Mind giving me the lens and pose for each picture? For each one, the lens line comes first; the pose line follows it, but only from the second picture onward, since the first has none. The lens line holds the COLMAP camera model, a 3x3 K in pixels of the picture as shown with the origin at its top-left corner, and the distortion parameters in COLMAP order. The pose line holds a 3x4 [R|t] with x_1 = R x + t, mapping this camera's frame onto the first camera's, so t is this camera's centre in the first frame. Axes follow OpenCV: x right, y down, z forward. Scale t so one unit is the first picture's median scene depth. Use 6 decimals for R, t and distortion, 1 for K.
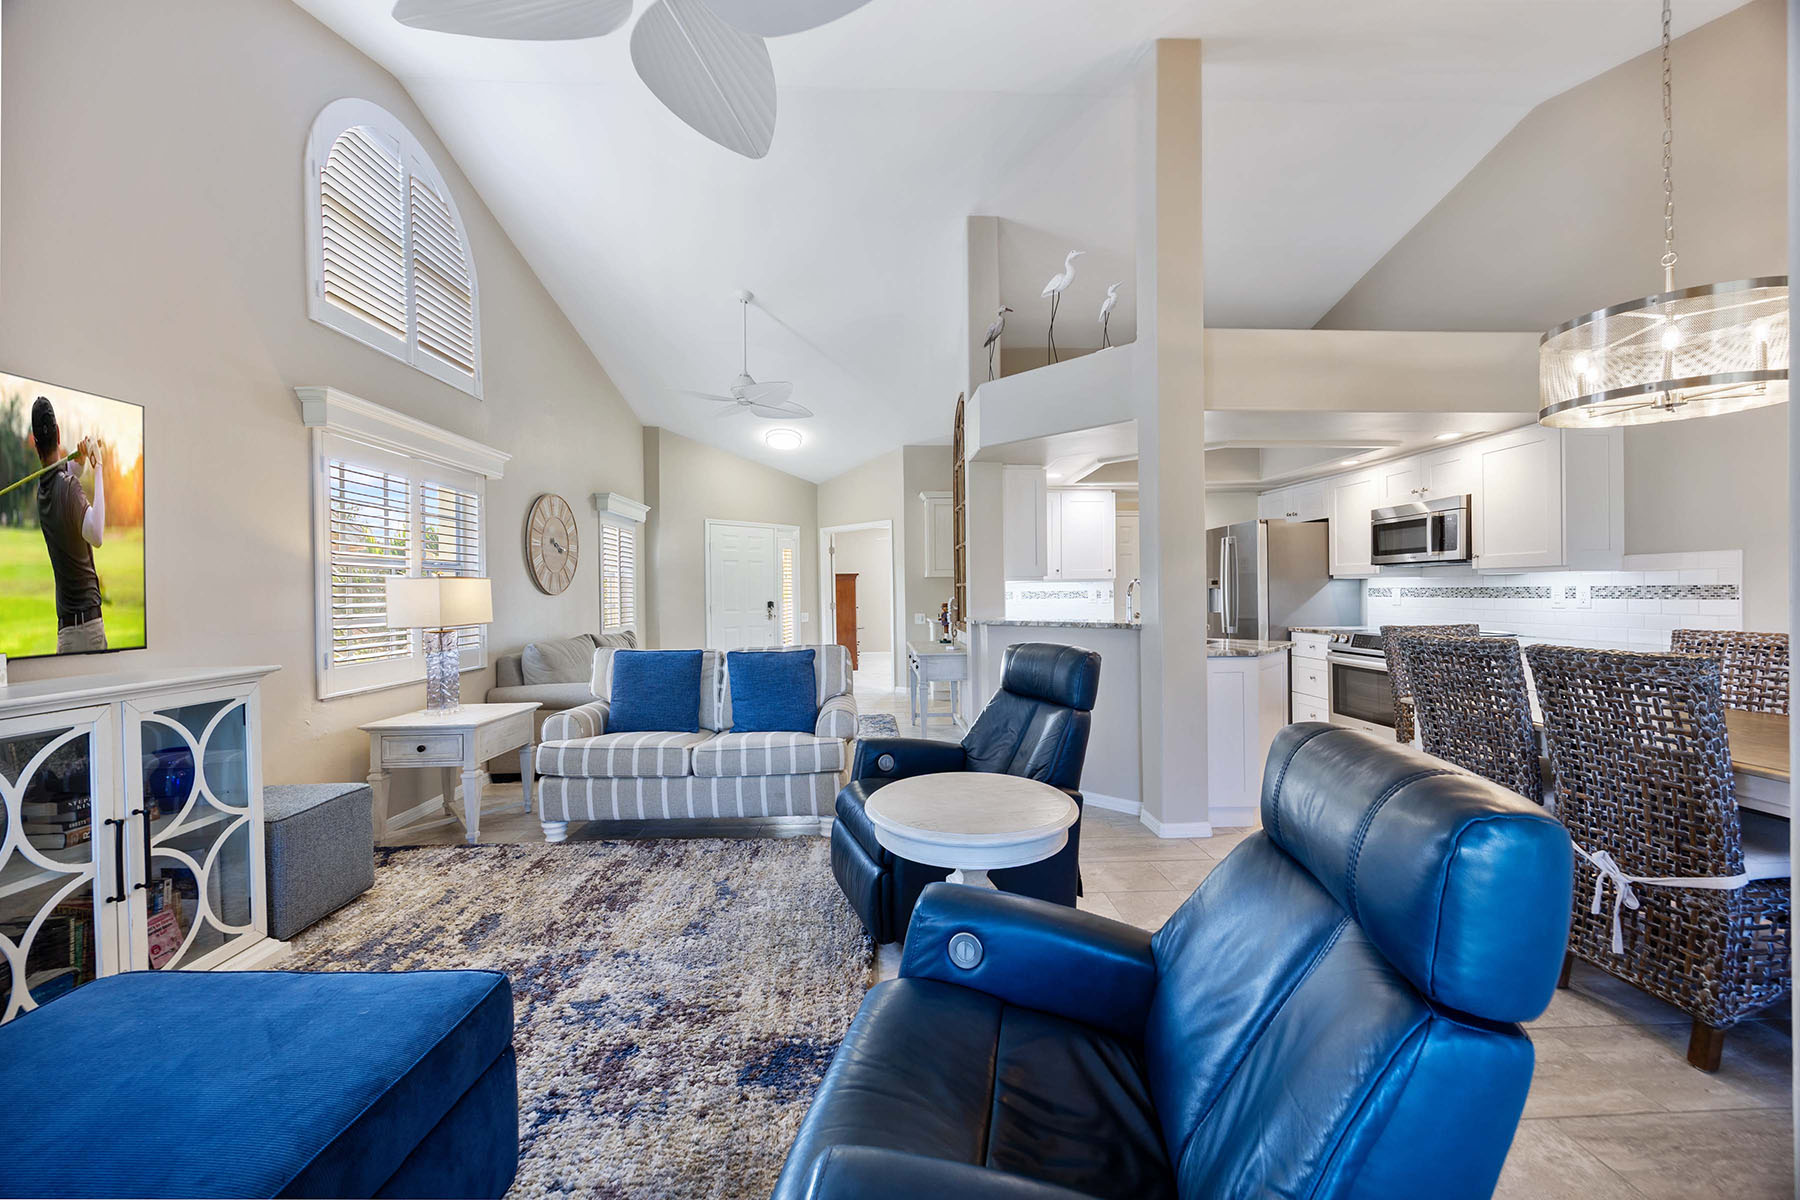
lens RADIAL K [[682.2, 0, 897.5], [0, 682.2, 594.7], [0, 0, 1]] dist [-0.001141, -0.000104]
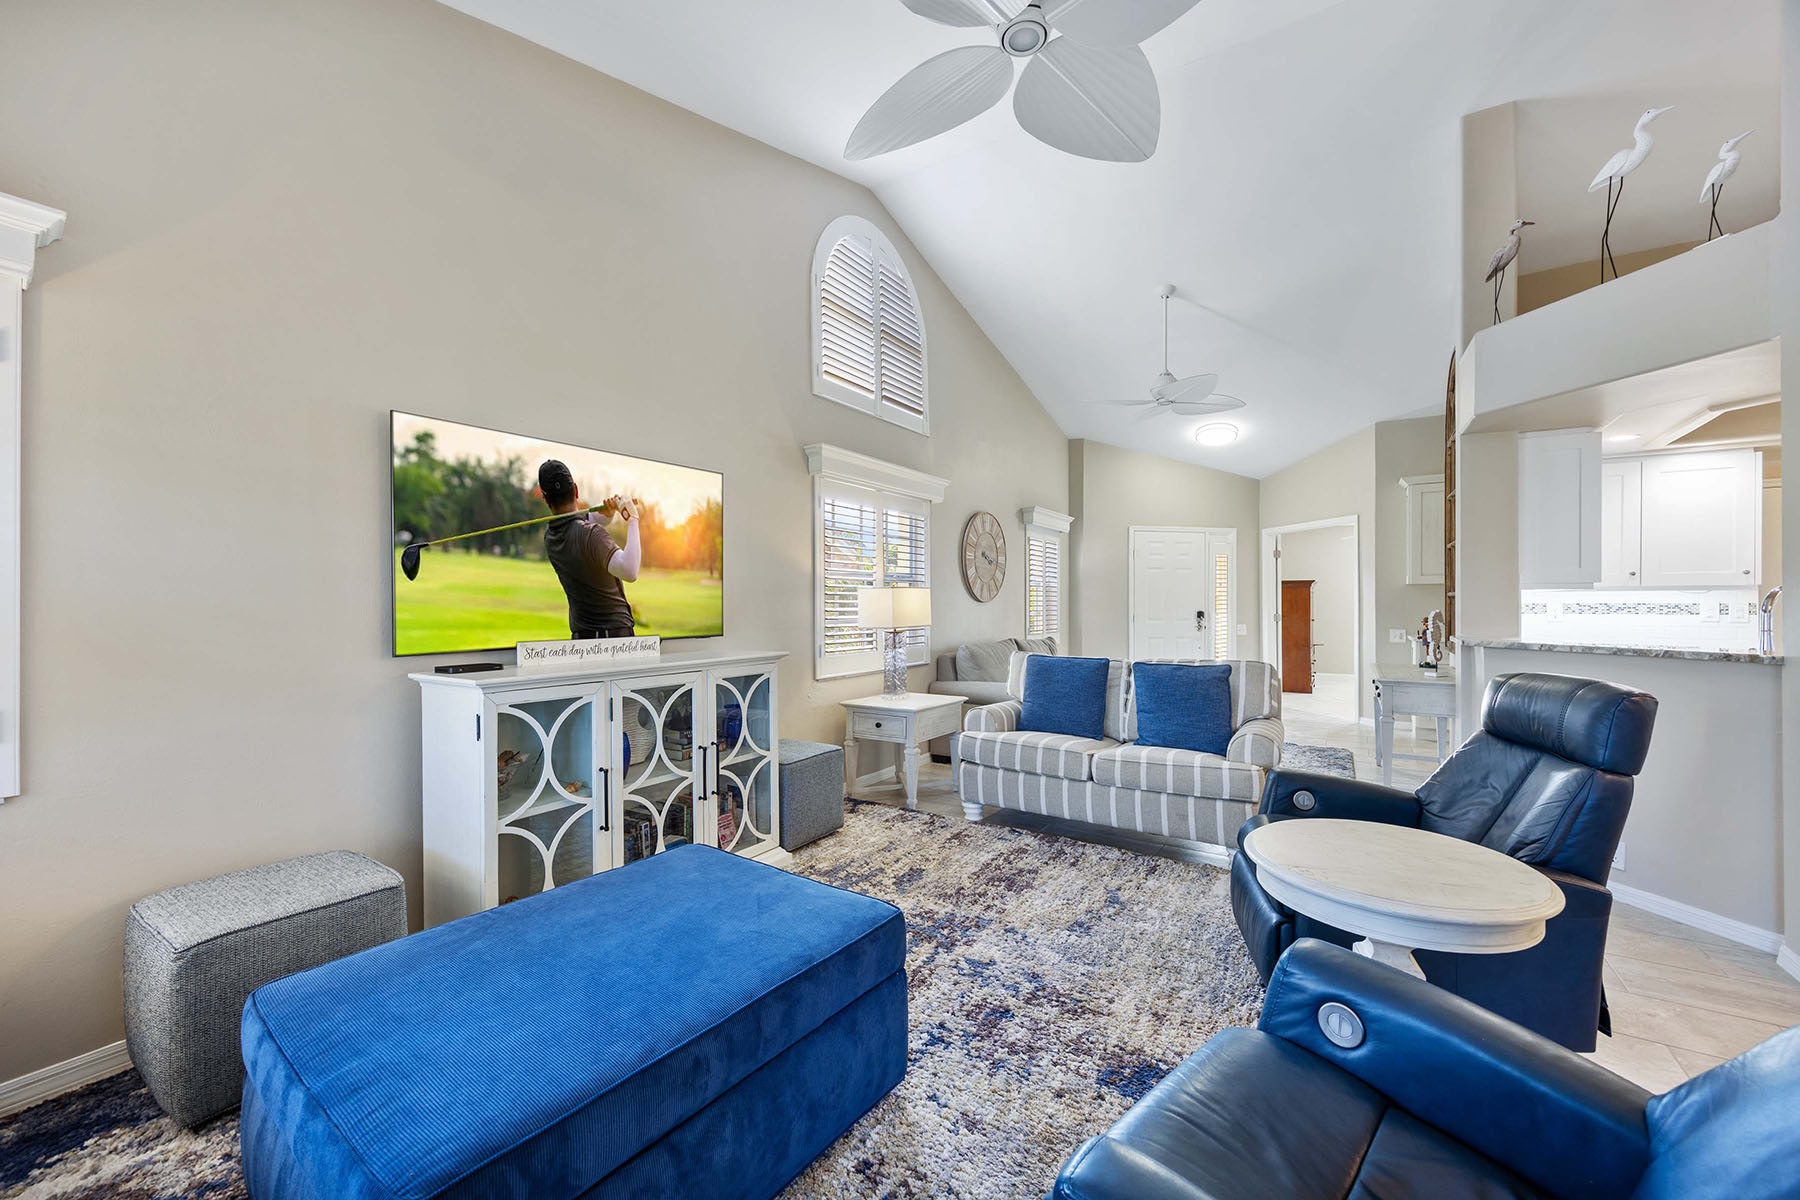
lens RADIAL K [[693.9, 0, 898.3], [0, 693.9, 604.7], [0, 0, 1]] dist [0.000002, 0.000257]
pose [[0.816246, 0.011526, -0.577589, 0.058589], [-0.009839, 0.999933, 0.006049, -0.001894], [0.577620, 0.000745, 0.816305, -0.012699]]
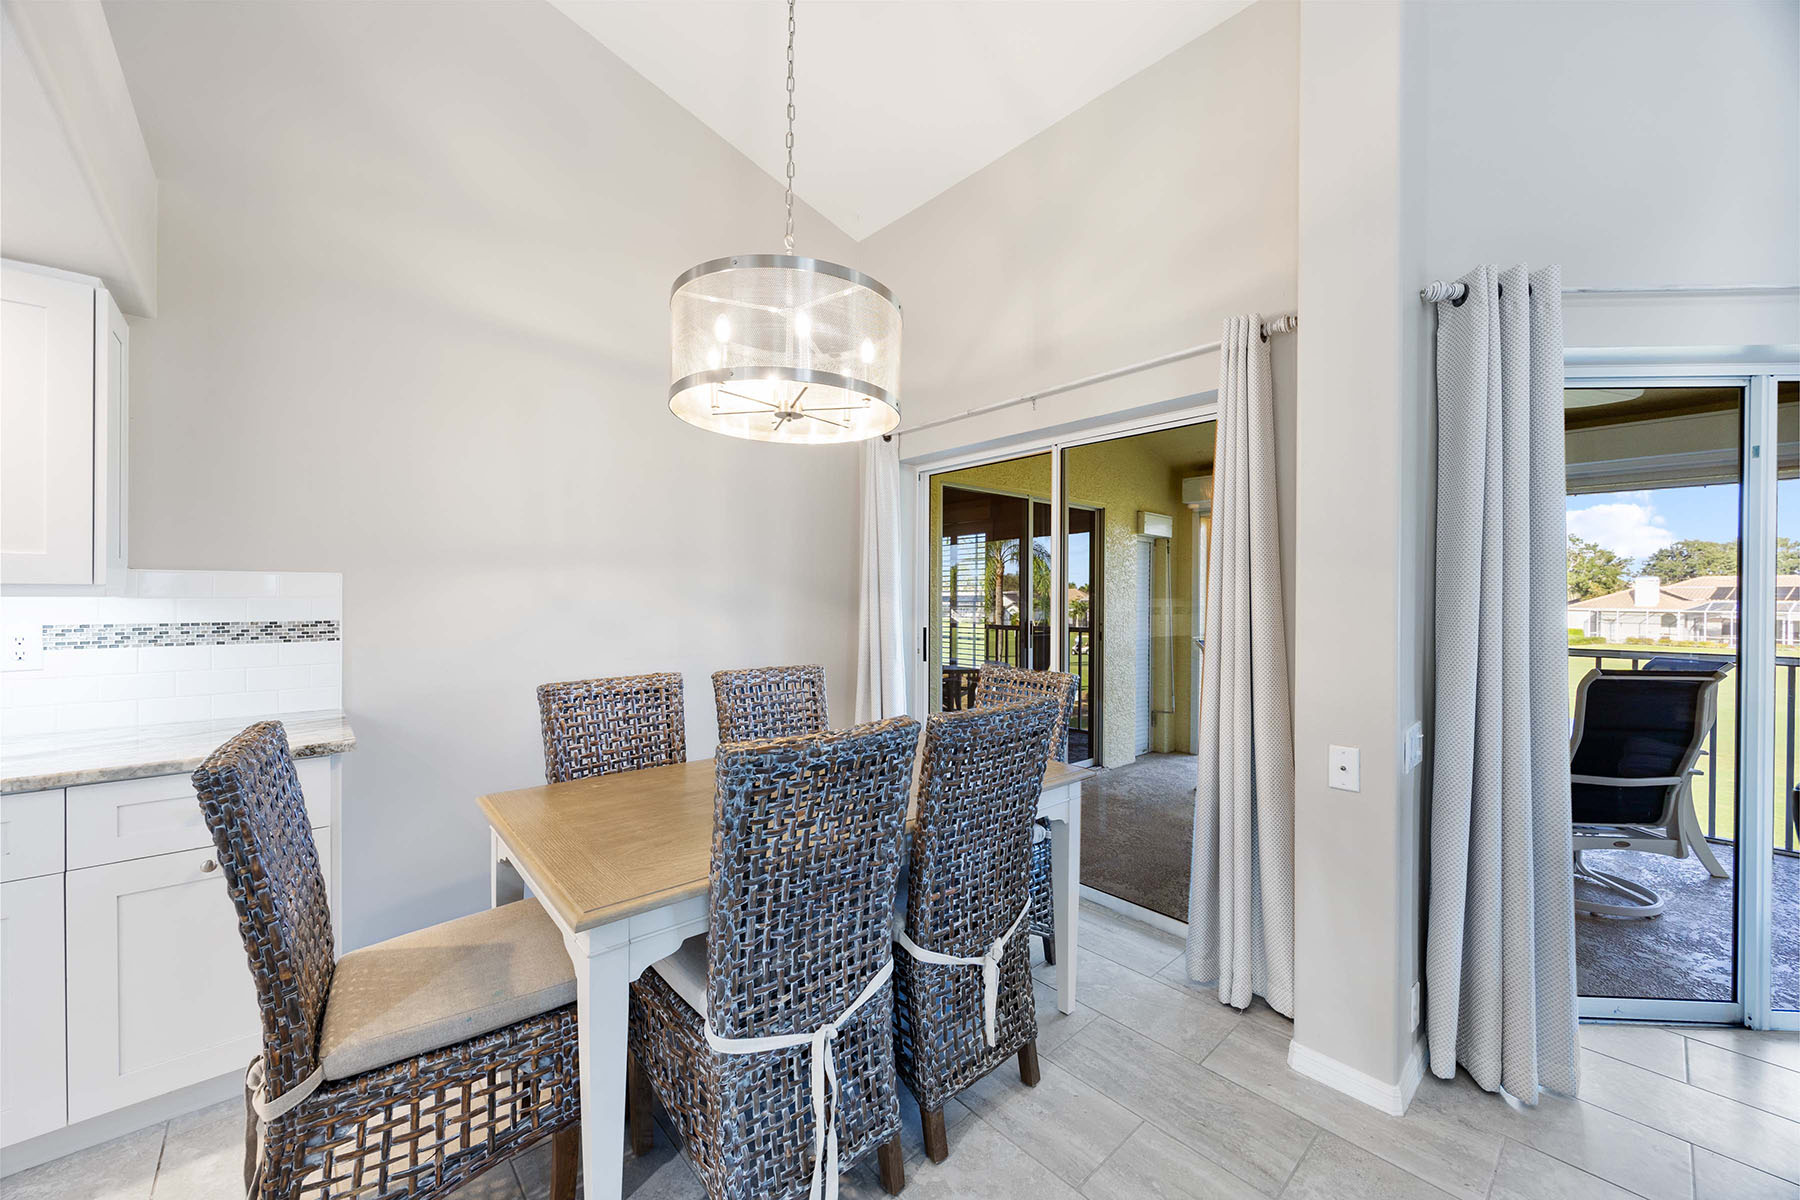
lens RADIAL K [[682.2, 0, 917.9], [0, 682.2, 596.5], [0, 0, 1]] dist [-0.001141, -0.000104]
pose [[-0.637199, 0.010898, 0.770622, 0.231971], [0.005341, 0.999938, -0.009725, -0.027633], [-0.770681, -0.002081, -0.637218, 0.893783]]
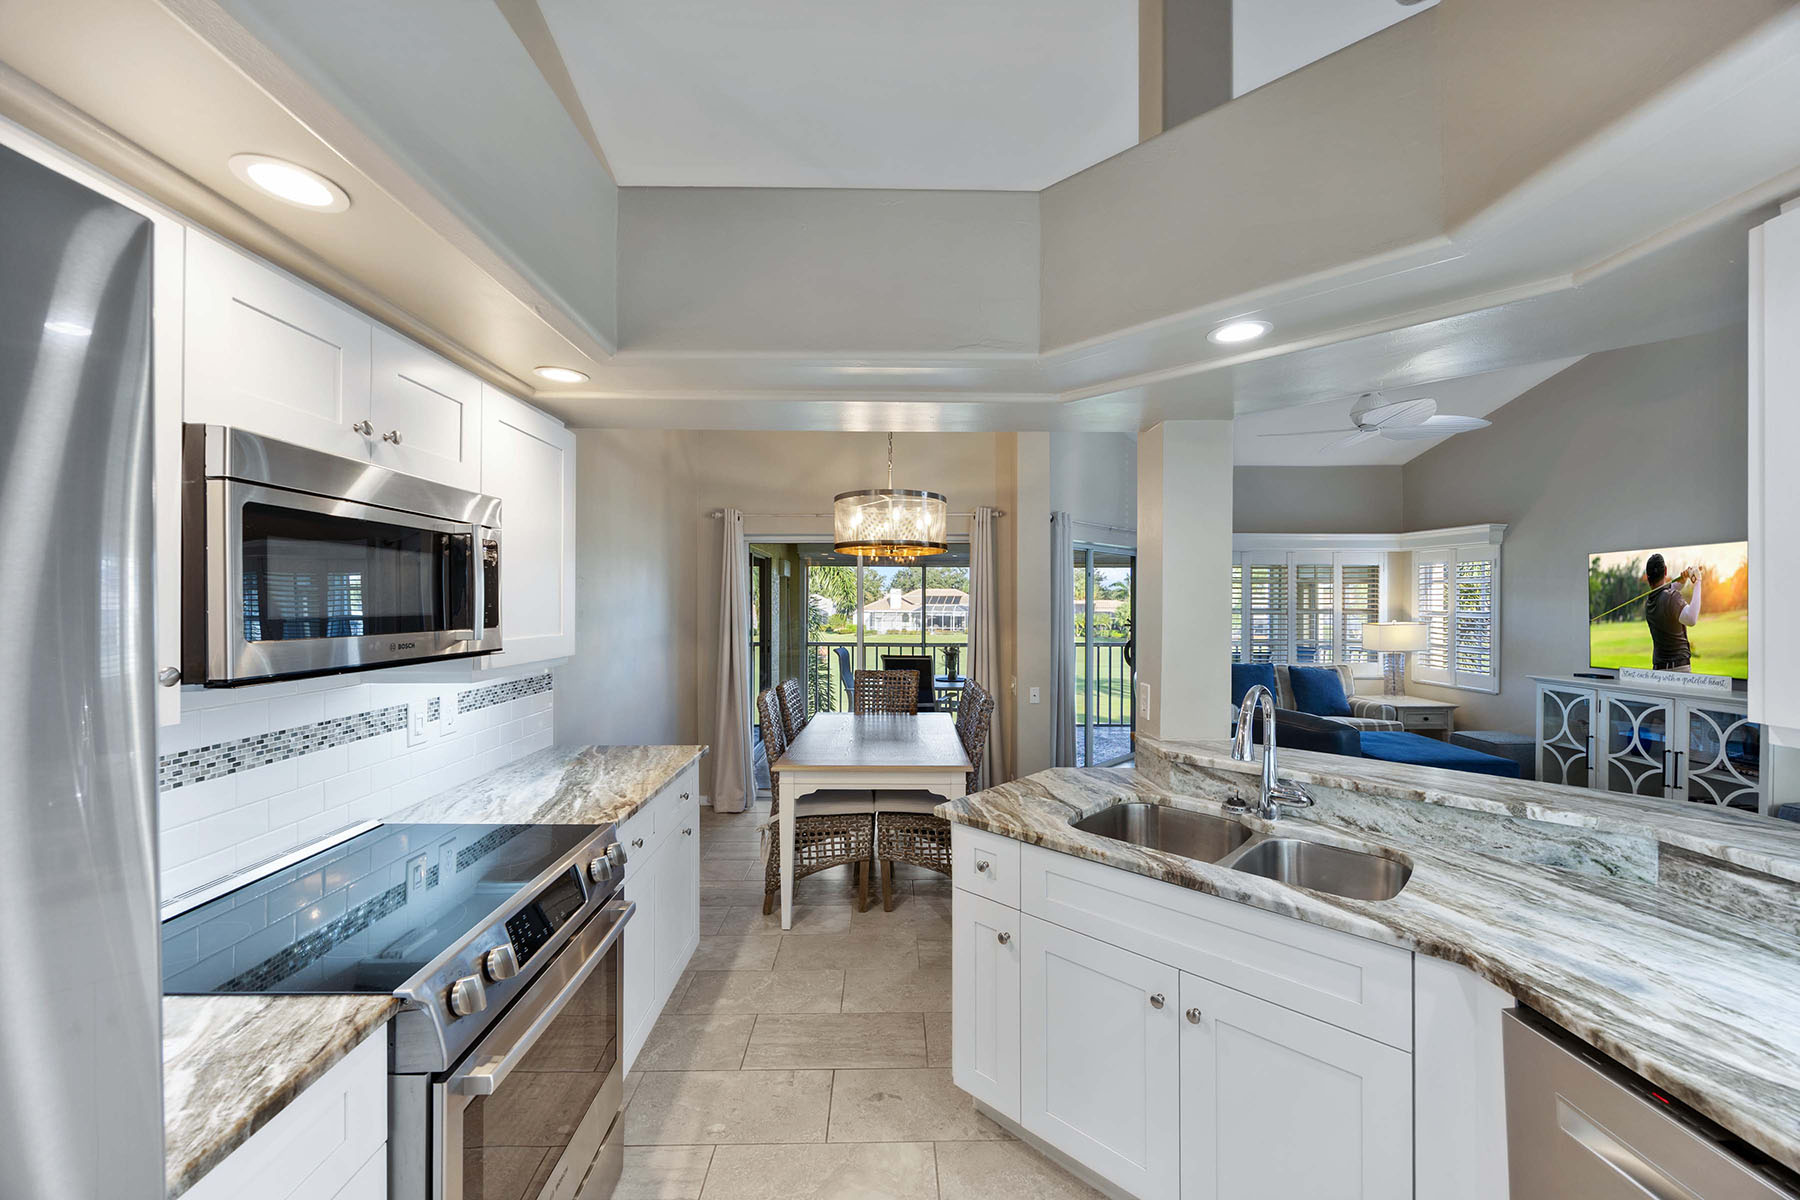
lens RADIAL K [[693.9, 0, 900.8], [0, 693.9, 595.3], [0, 0, 1]] dist [0.000002, 0.000257]
pose [[-0.999872, 0.010654, 0.011974, 0.685369], [0.010567, 0.999918, -0.007266, -0.095850], [-0.012050, -0.007138, -0.999902, 1.732738]]
